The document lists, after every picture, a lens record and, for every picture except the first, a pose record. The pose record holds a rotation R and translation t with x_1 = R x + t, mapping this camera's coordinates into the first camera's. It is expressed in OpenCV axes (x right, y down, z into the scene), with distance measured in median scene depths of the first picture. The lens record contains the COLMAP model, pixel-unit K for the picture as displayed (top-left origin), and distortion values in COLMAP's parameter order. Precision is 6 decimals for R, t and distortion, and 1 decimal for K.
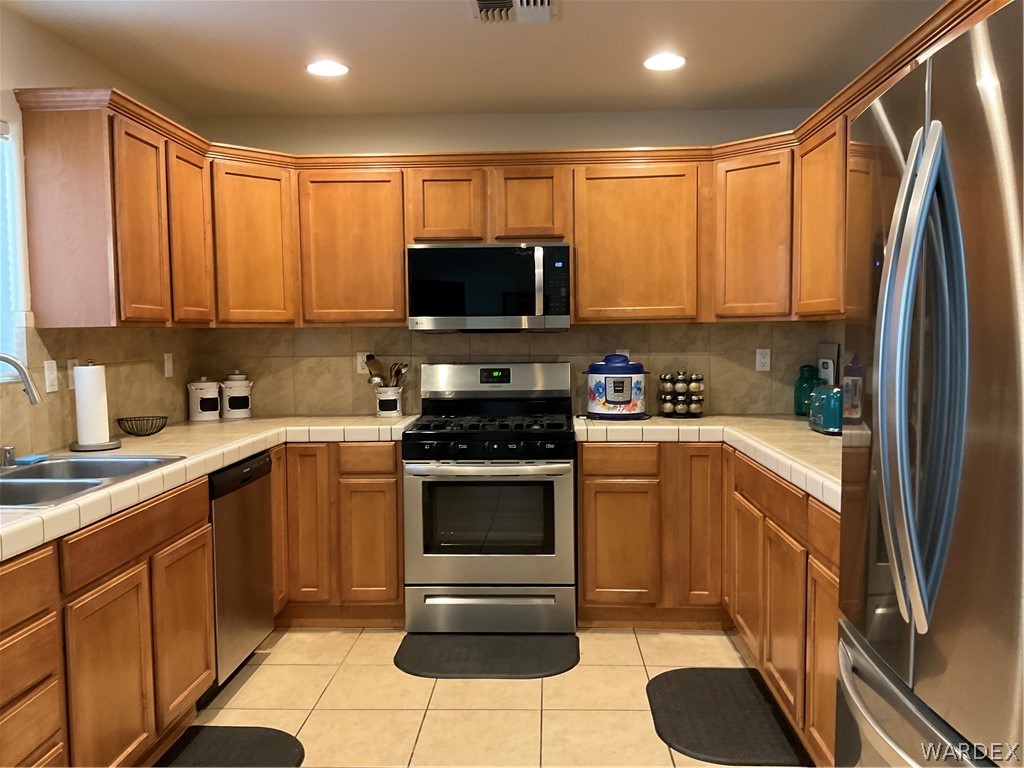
lens RADIAL K [[851.8, 0, 512.0], [0, 851.8, 384.0], [0, 0, 1]] dist [0.116049, -0.230067]
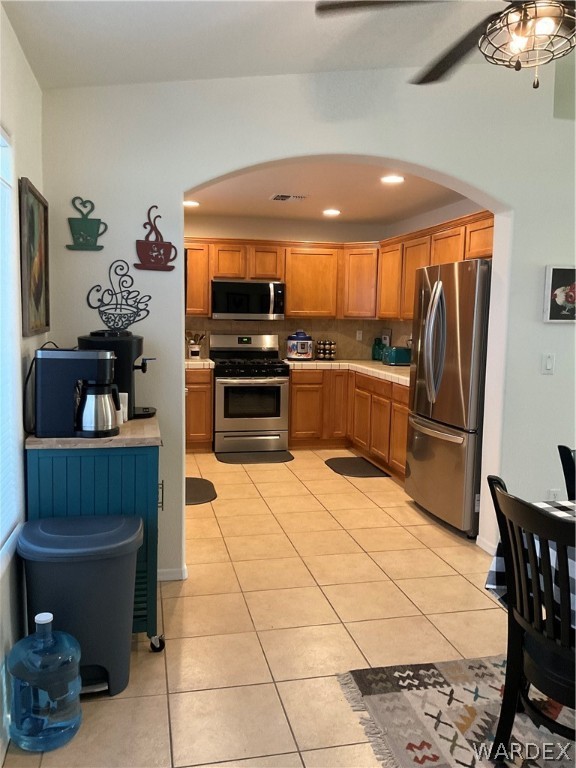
lens RADIAL K [[638.8, 0, 288.0], [0, 638.8, 384.0], [0, 0, 1]] dist [0.116049, -0.230067]
pose [[0.964961, -0.001394, 0.262388, -0.363179], [-0.012357, 0.998635, 0.050749, 0.017873], [-0.262101, -0.052213, 0.963627, -0.642060]]
